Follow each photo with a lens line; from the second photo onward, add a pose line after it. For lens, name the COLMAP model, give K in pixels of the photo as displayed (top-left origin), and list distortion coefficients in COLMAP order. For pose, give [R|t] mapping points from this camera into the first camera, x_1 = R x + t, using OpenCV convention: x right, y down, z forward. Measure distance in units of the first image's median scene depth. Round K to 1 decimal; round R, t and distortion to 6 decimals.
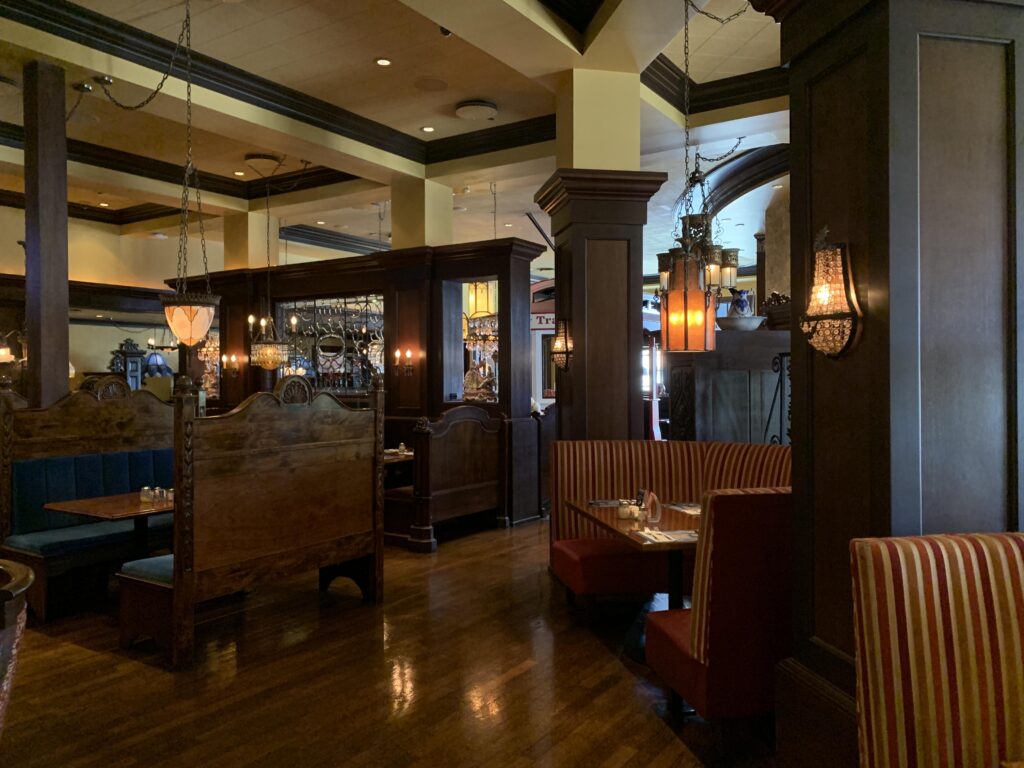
lens RADIAL K [[779.1, 0, 512.1], [0, 779.1, 371.1], [0, 0, 1]] dist [0.053347, -0.082285]
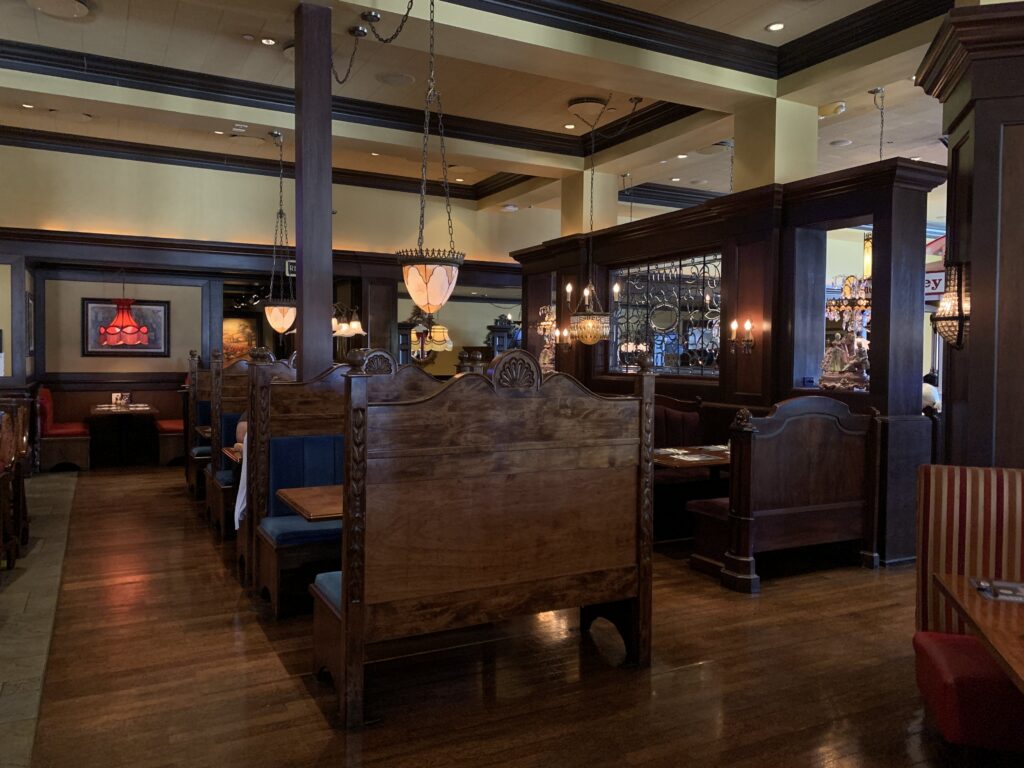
lens RADIAL K [[779.1, 0, 512.1], [0, 779.1, 371.1], [0, 0, 1]] dist [0.053347, -0.082285]
pose [[0.875288, 0.024487, -0.482982, 0.051819], [-0.010578, 0.999448, 0.031503, 0.001803], [0.483486, -0.022465, 0.875064, 0.247251]]
